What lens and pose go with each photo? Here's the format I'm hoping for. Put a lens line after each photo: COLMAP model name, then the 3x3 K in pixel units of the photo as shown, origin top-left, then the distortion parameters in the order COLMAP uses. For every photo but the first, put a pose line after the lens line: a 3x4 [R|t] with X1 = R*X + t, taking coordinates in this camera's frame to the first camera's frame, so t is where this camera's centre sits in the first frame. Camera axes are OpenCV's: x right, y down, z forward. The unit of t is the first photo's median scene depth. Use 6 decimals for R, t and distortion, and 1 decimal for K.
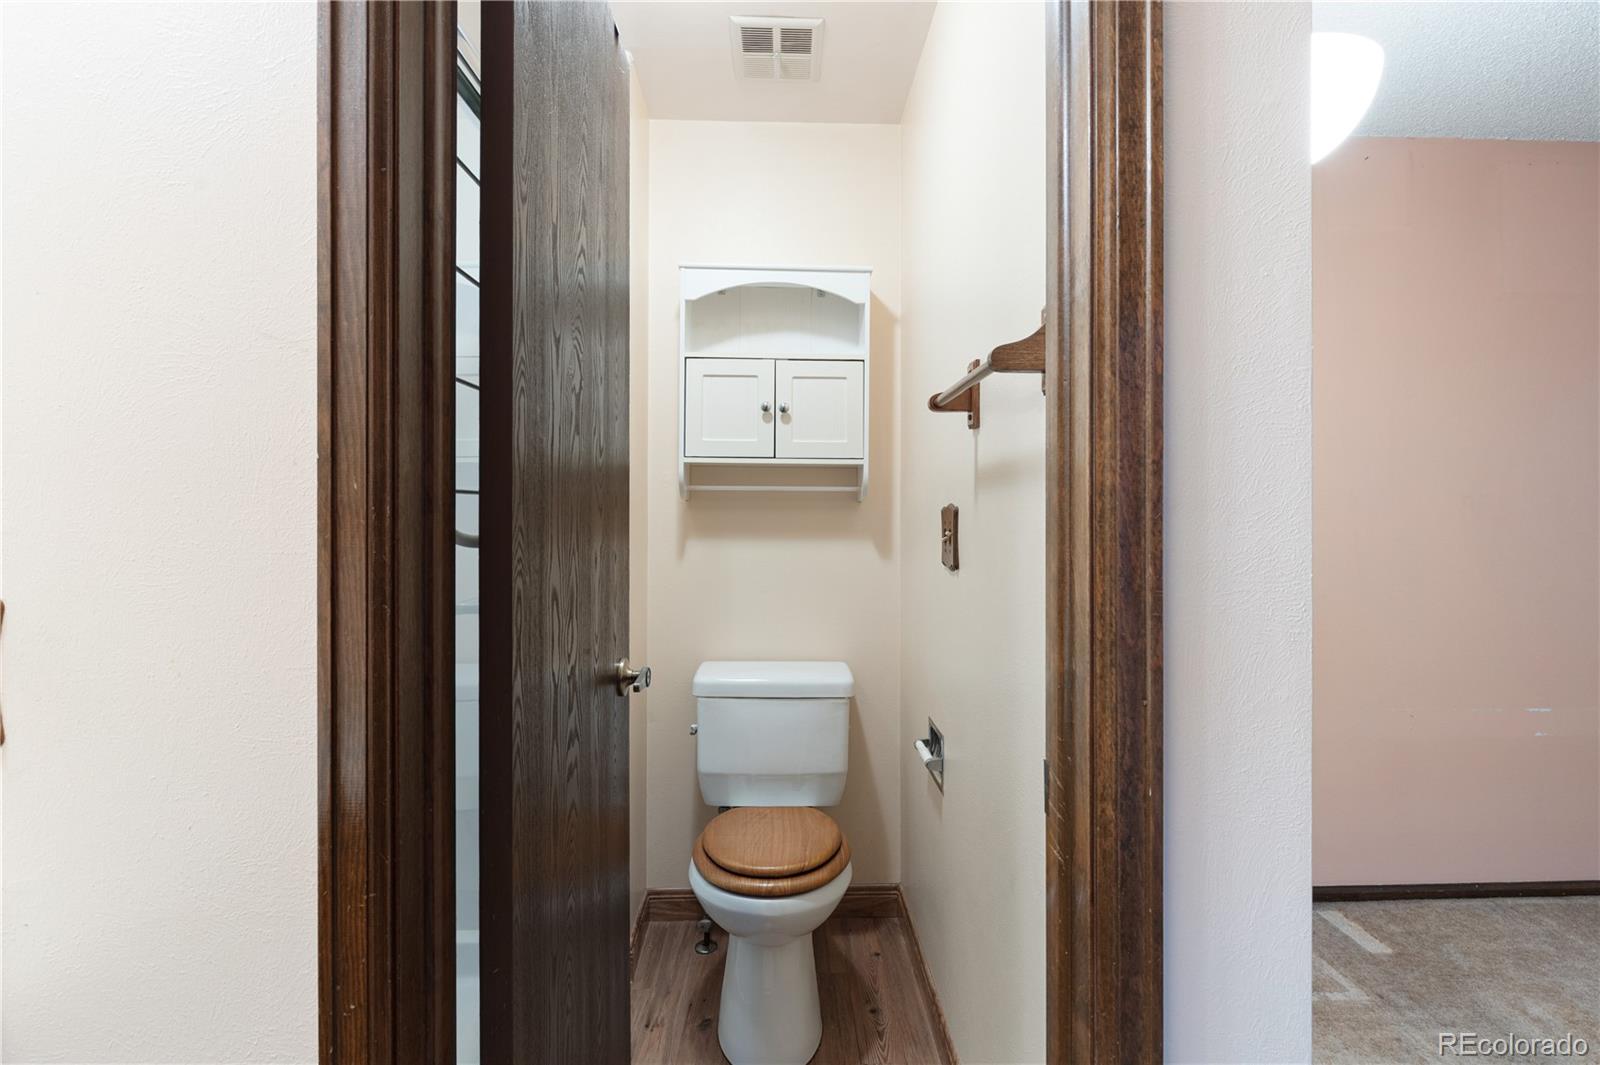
lens RADIAL K [[759.5, 0, 801.7], [0, 759.5, 518.3], [0, 0, 1]] dist [0.000335, -0.000158]
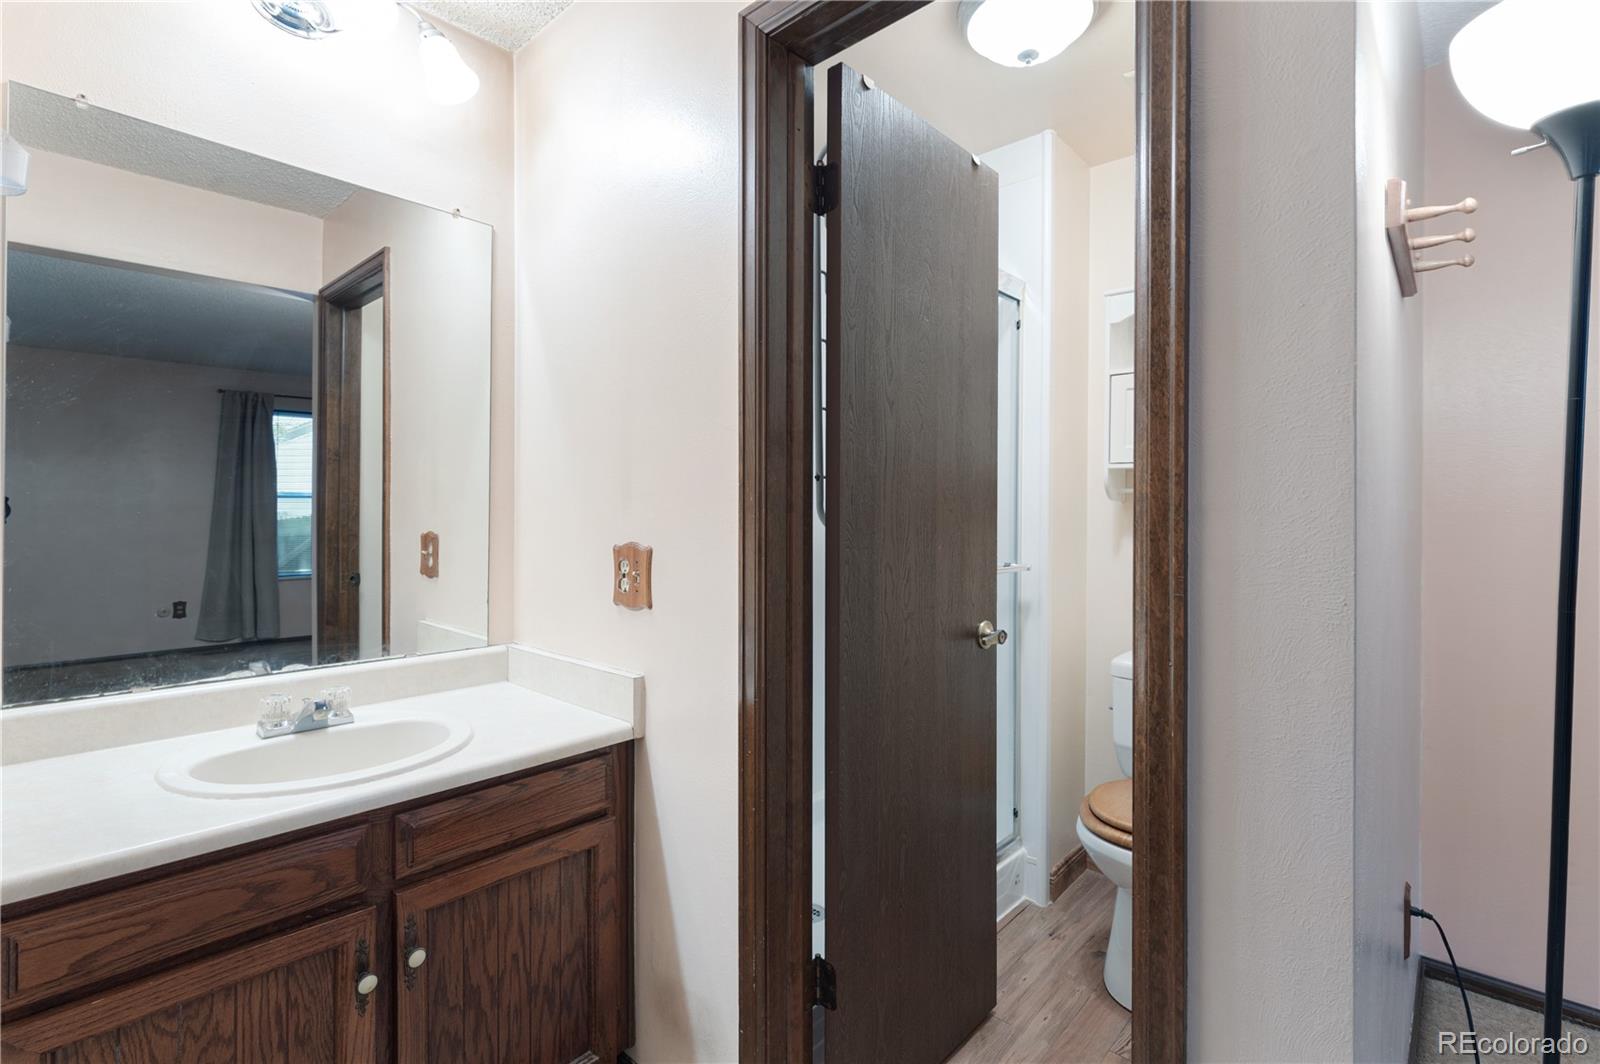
lens RADIAL K [[737.6, 0, 803.6], [0, 737.6, 531.3], [0, 0, 1]] dist [0.003980, -0.000069]
pose [[0.717944, 0.022339, -0.695742, 0.869762], [-0.009037, 0.999700, 0.022773, -0.002463], [0.696042, -0.010062, 0.717931, -0.319287]]
